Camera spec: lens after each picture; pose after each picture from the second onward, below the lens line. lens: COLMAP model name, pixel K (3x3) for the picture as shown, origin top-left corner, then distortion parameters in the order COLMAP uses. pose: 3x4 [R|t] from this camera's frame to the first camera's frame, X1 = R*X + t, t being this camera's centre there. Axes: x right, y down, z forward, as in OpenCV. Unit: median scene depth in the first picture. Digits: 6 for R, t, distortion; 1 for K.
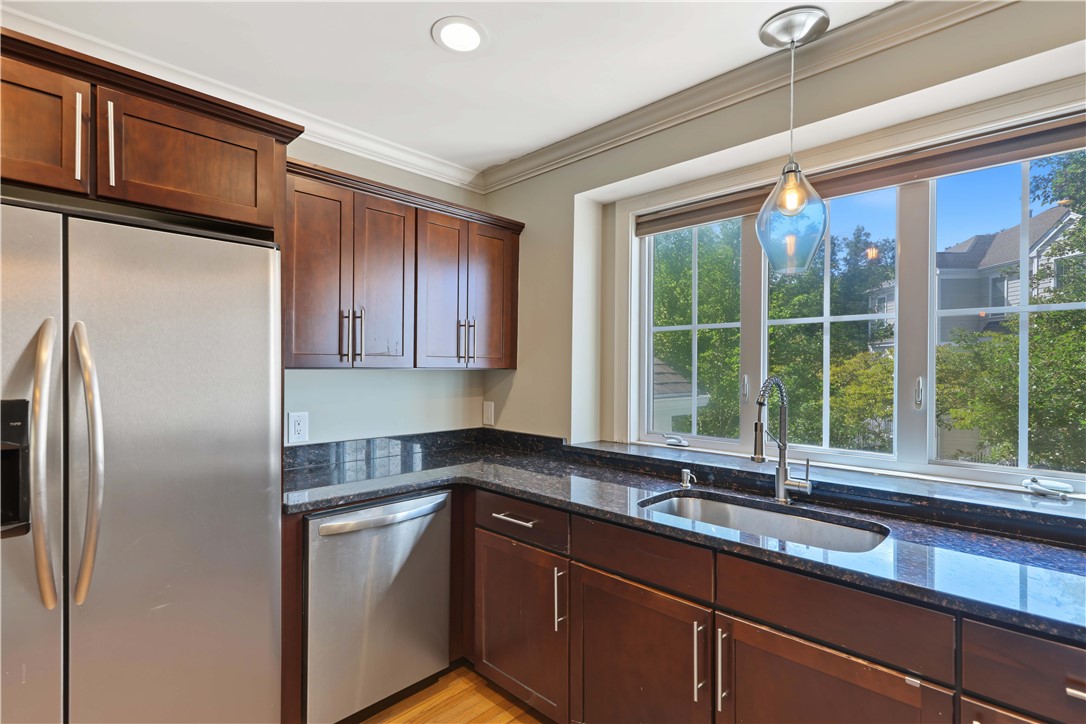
lens RADIAL K [[521.8, 0, 542.1], [0, 521.8, 366.3], [0, 0, 1]] dist [0.000373, 0.000818]
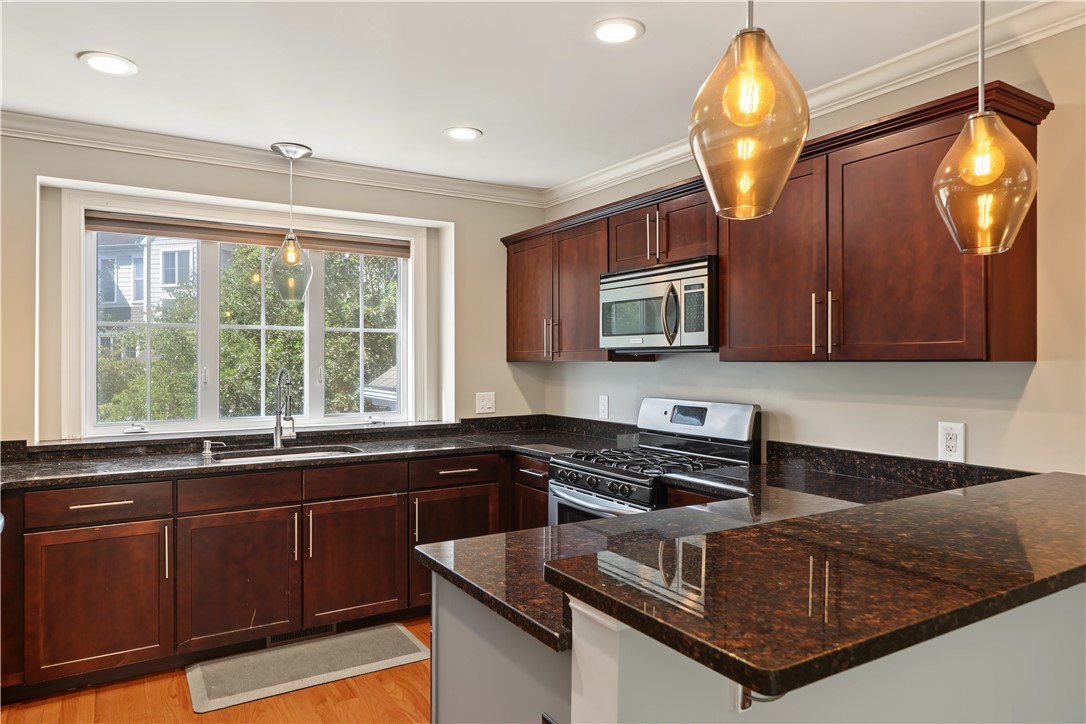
lens RADIAL K [[685.2, 0, 543.0], [0, 685.2, 362.0], [0, 0, 1]] dist [-0.000116, -0.000088]
pose [[0.238862, -0.007014, 0.971028, -1.097535], [-0.000026, 0.999974, 0.007229, -0.008447], [-0.971054, -0.001752, 0.238855, -0.198949]]
